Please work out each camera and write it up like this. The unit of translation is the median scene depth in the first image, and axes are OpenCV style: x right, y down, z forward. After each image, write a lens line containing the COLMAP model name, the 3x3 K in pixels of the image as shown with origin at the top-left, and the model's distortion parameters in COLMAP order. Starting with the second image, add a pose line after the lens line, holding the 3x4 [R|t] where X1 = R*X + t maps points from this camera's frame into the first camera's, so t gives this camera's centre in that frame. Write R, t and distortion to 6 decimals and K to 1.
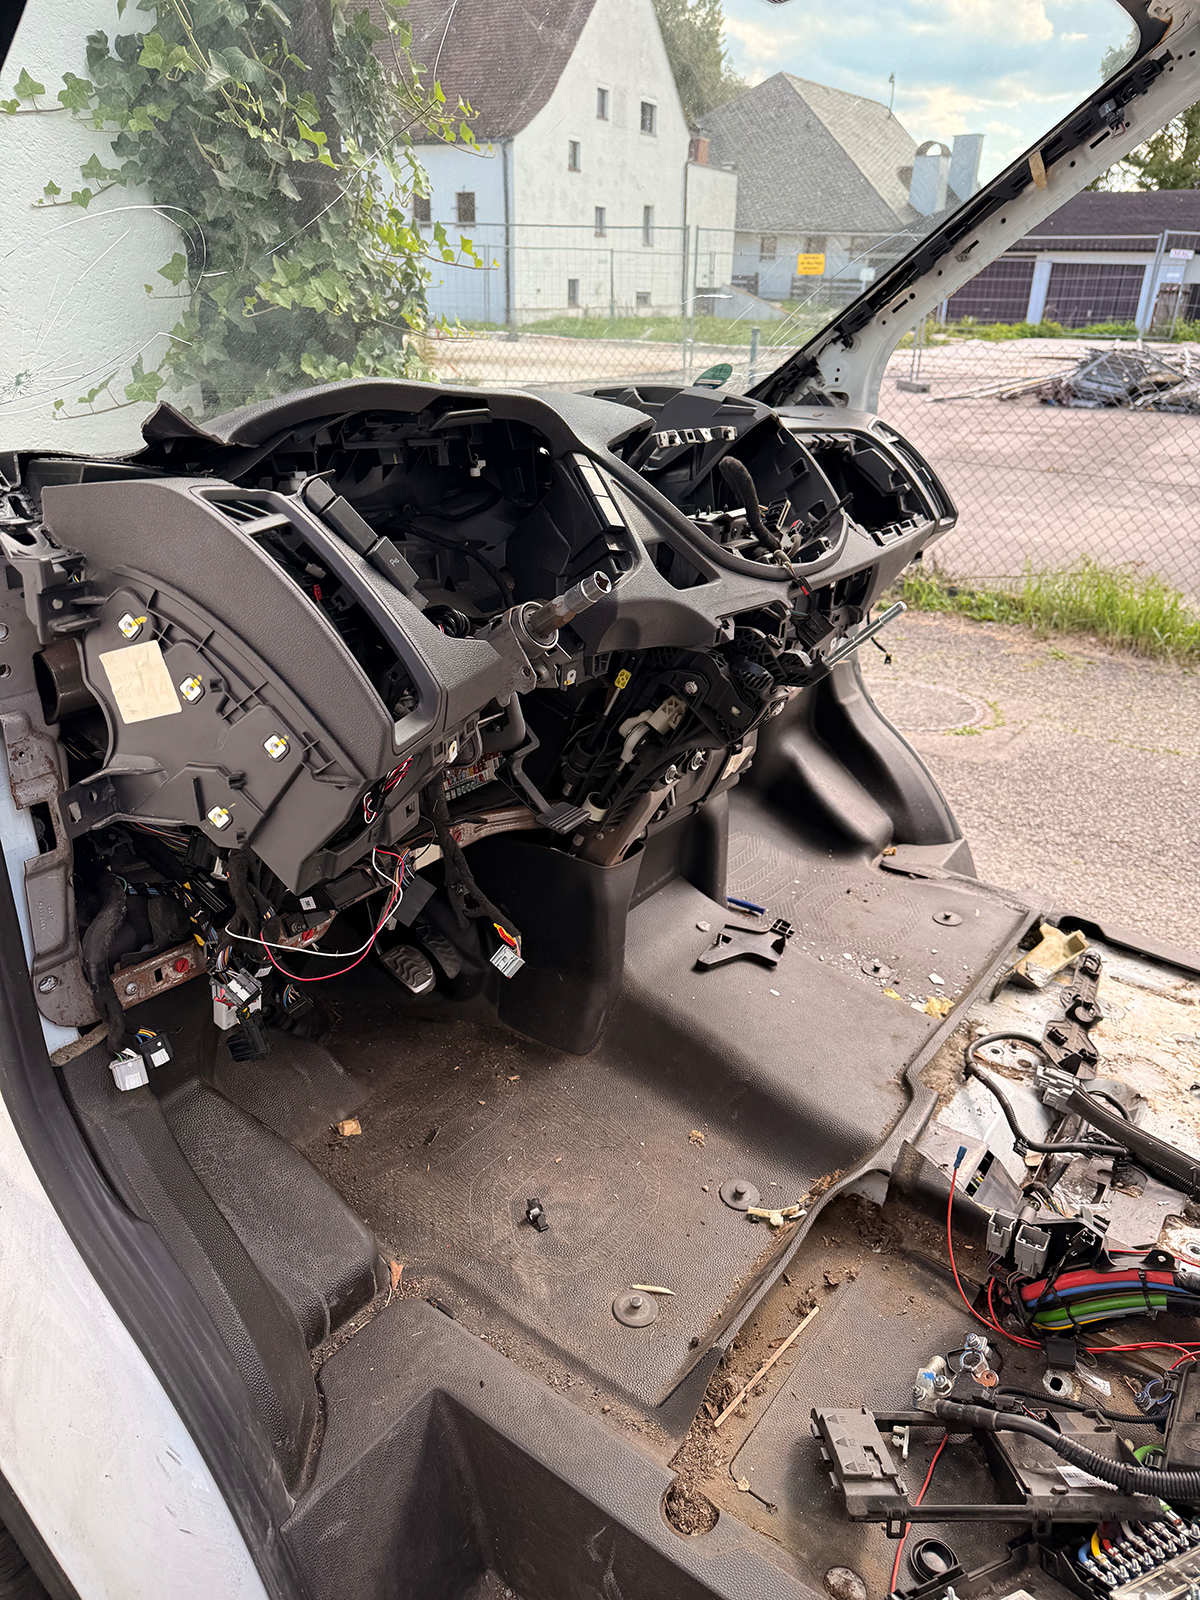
lens RADIAL K [[1102.6, 0, 600.0], [0, 1102.6, 800.0], [0, 0, 1]] dist [0.008325, -0.033635]
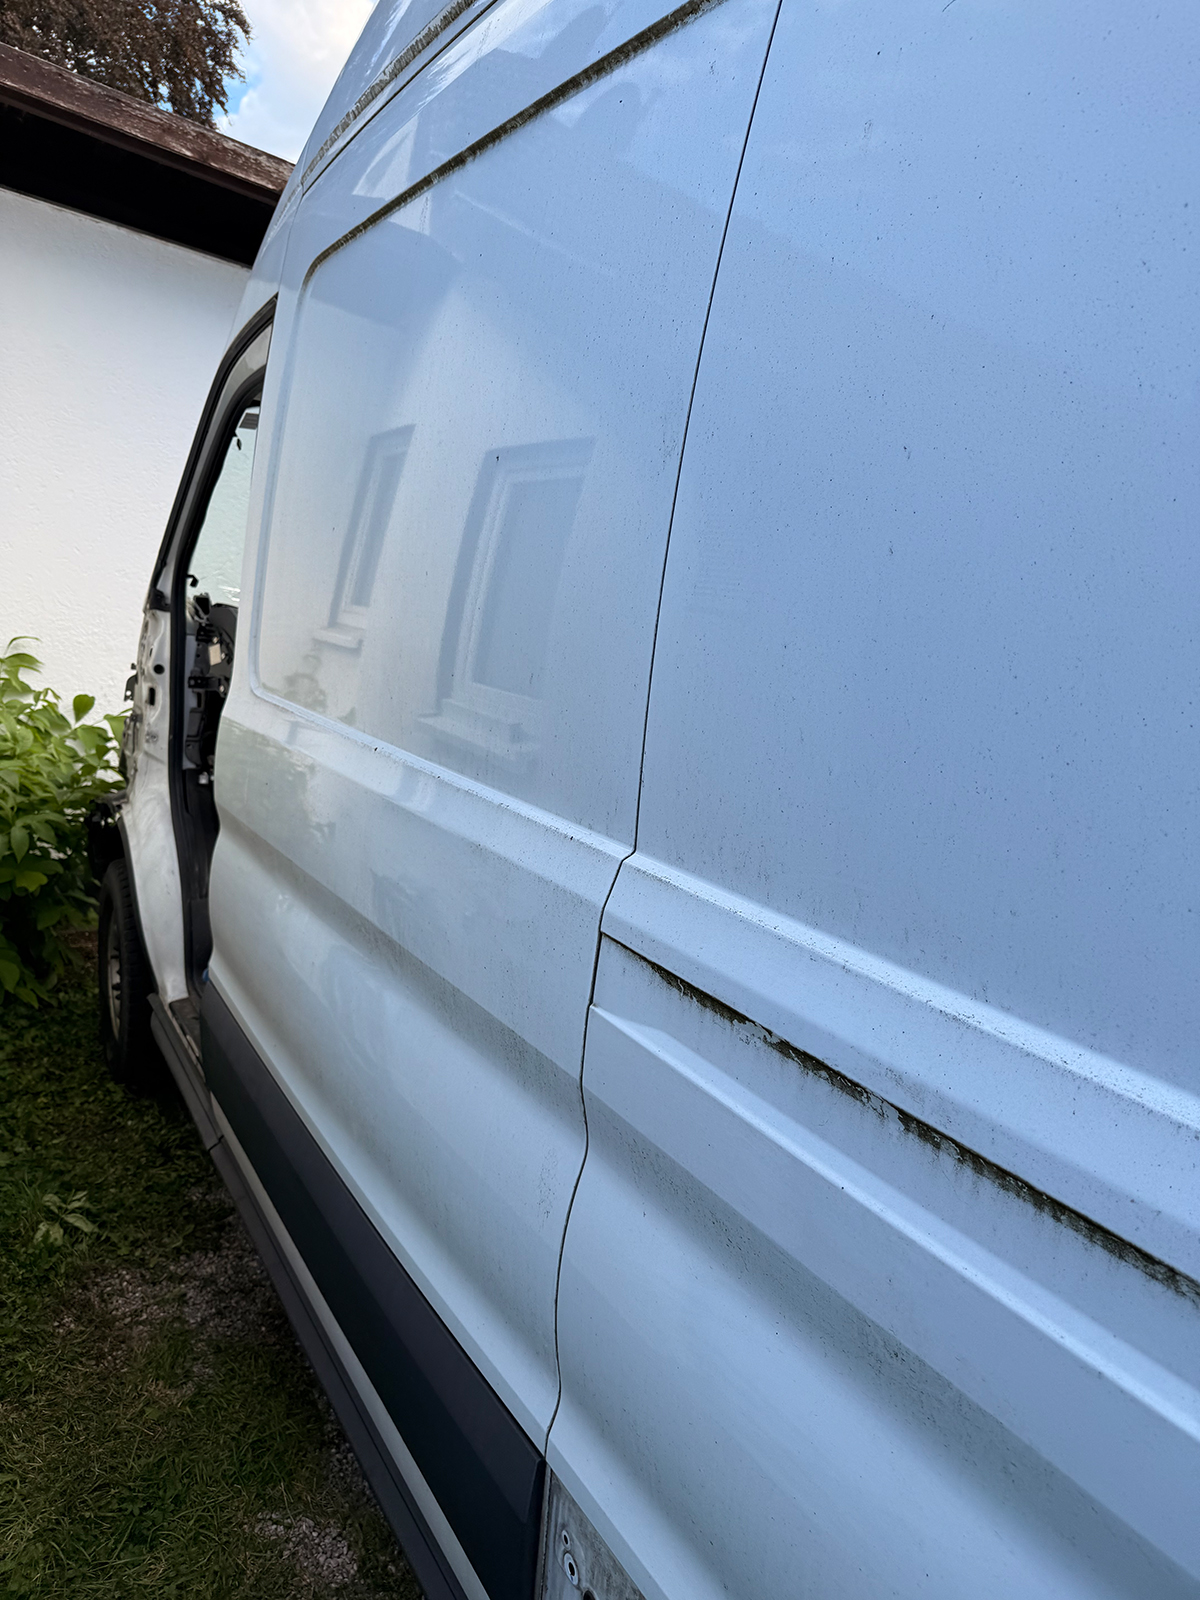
lens RADIAL K [[1127.1, 0, 600.0], [0, 1127.1, 800.0], [0, 0, 1]] dist [-0.004258, -0.198048]
pose [[0.906012, 0.120416, -0.405761, 1.667854], [-0.217757, 0.954679, -0.202906, 0.598071], [0.362938, 0.272192, 0.891172, -1.286633]]
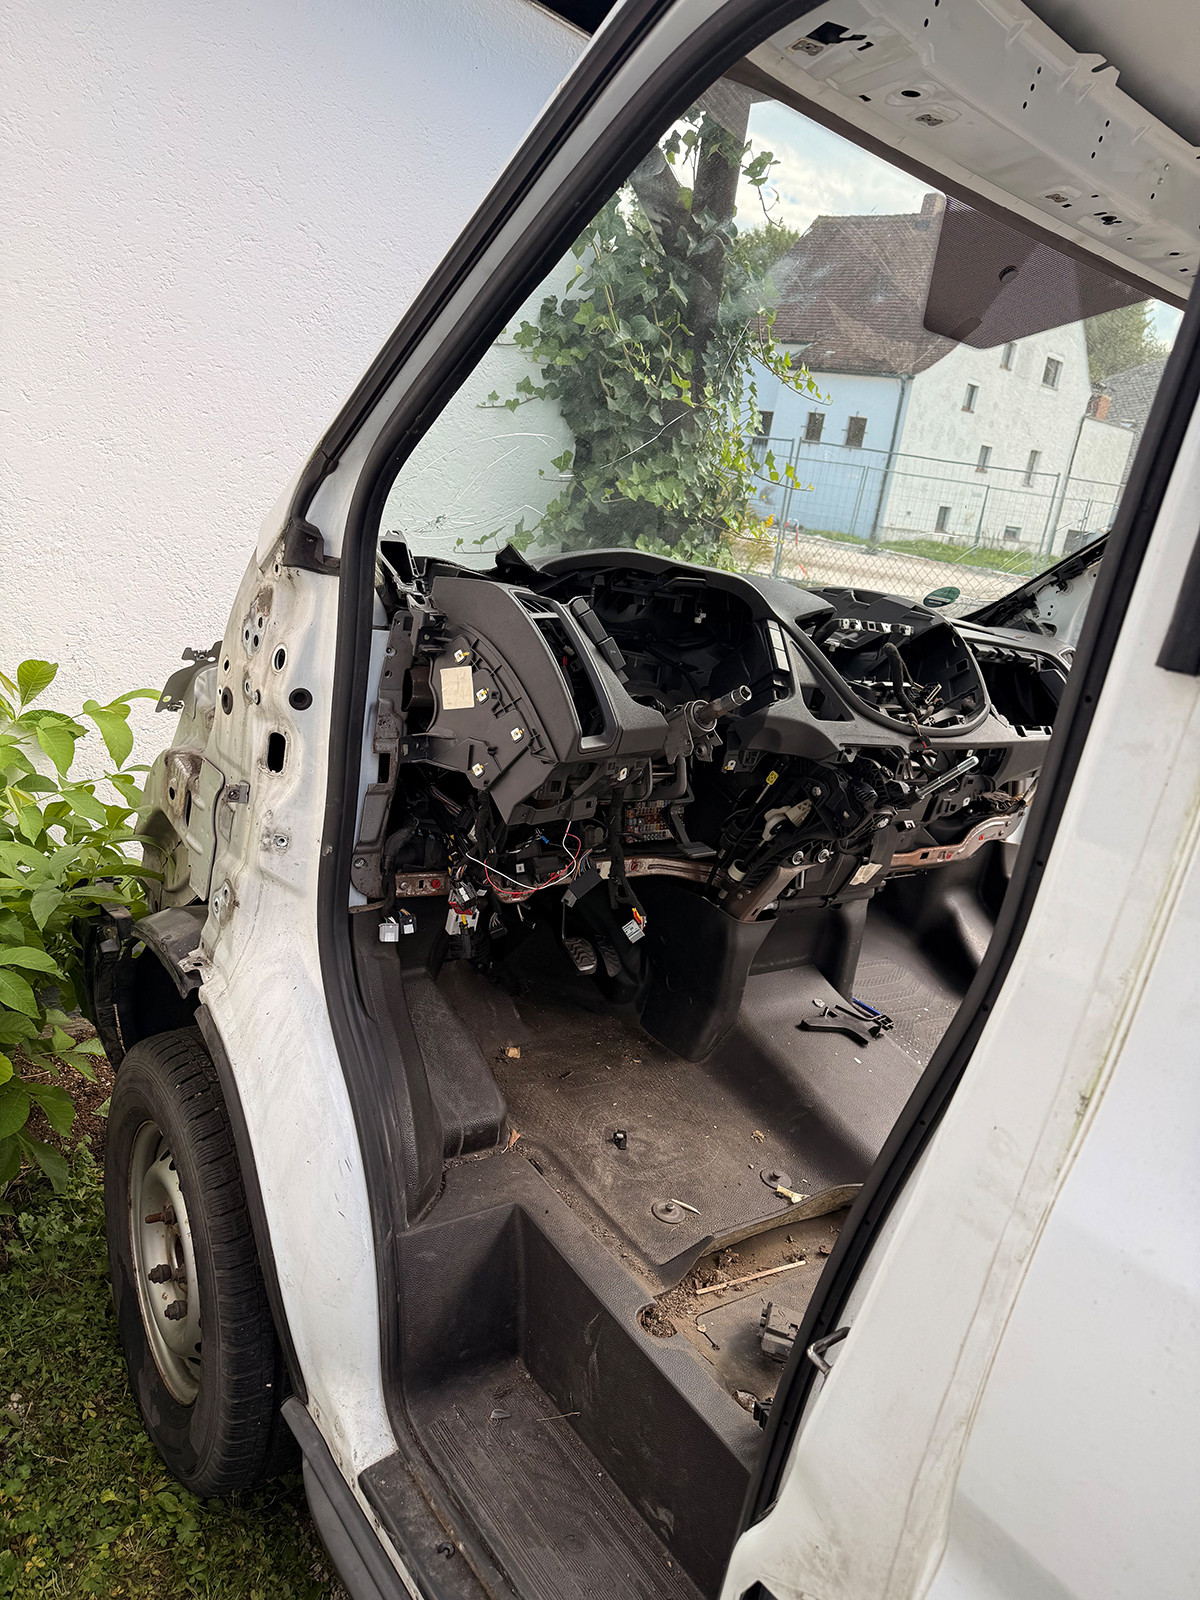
lens RADIAL K [[1088.3, 0, 600.0], [0, 1088.3, 800.0], [0, 0, 1]] dist [0.008222, -0.066315]
pose [[0.942117, 0.201690, -0.267838, 0.200609], [-0.241861, 0.962058, -0.126282, 0.152120], [0.232206, 0.183752, 0.955152, -0.385547]]
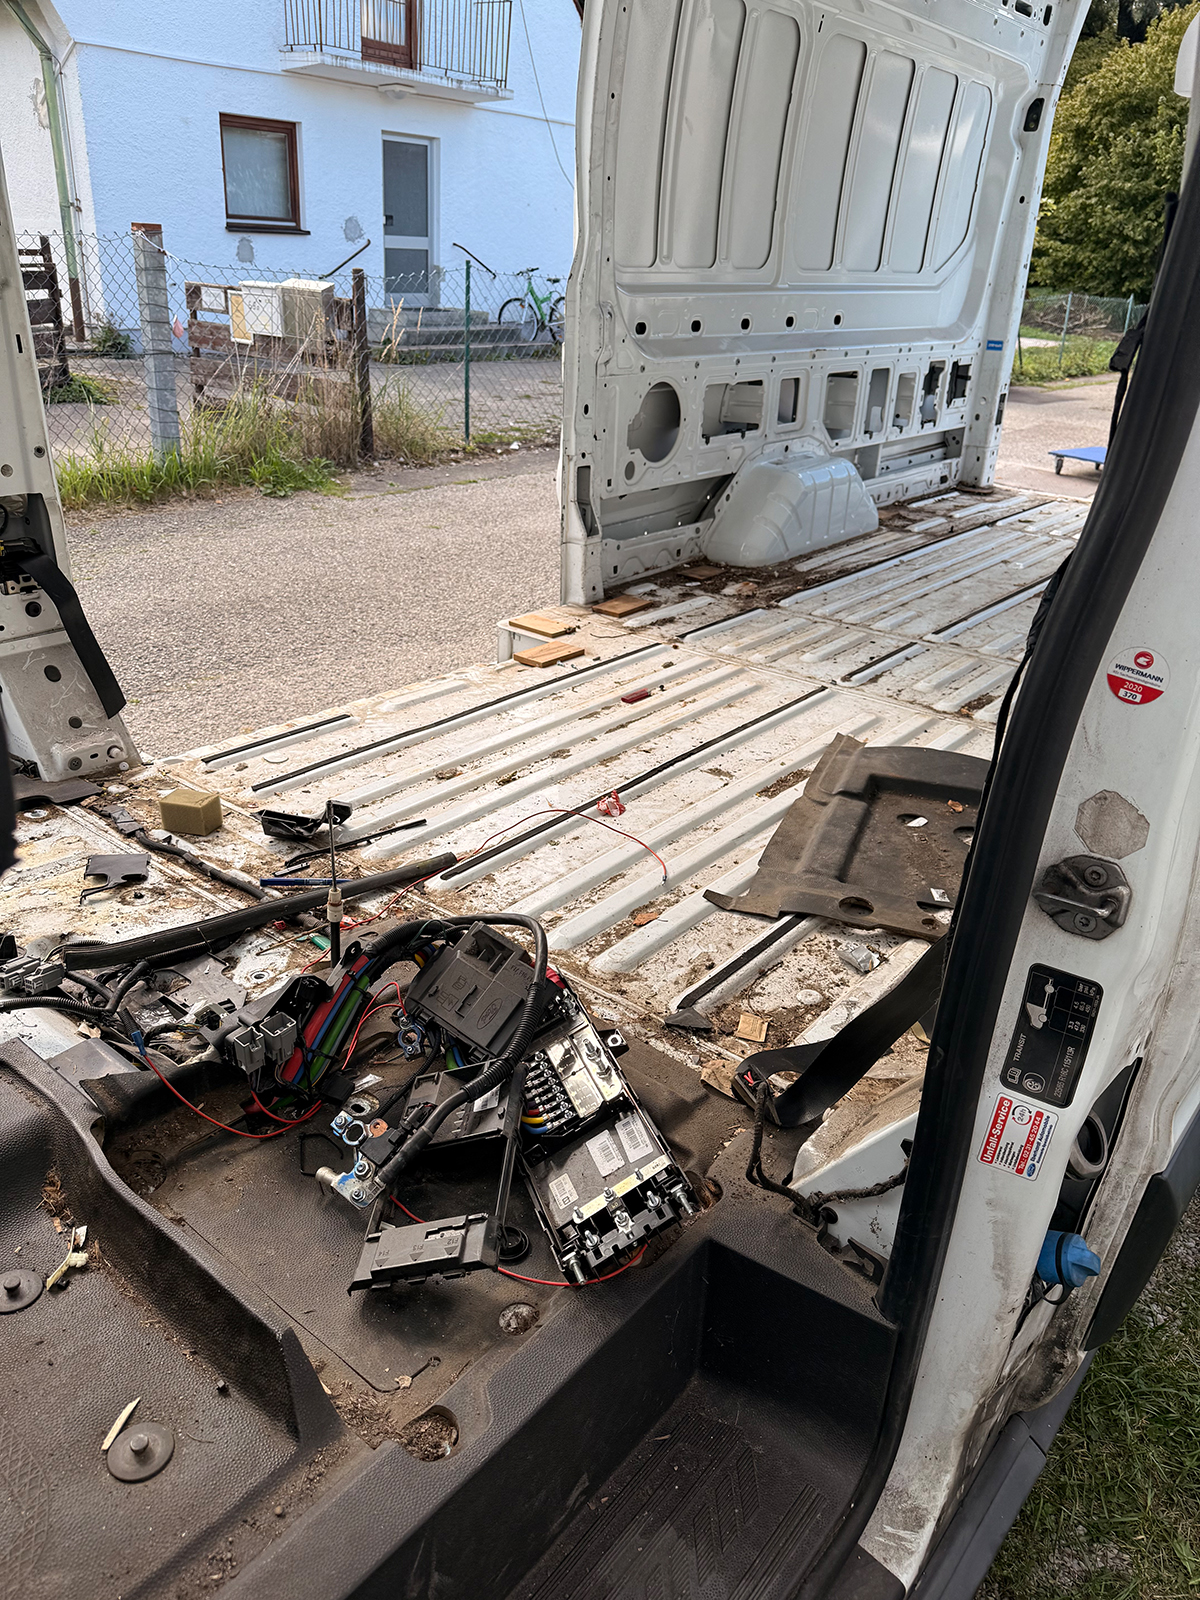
lens RADIAL K [[1088.3, 0, 600.0], [0, 1088.3, 800.0], [0, 0, 1]] dist [0.008222, -0.066315]
pose [[0.066484, -0.454418, 0.888304, -0.353897], [0.357451, 0.842032, 0.403994, -0.063780], [-0.931562, 0.290666, 0.218414, 0.429727]]
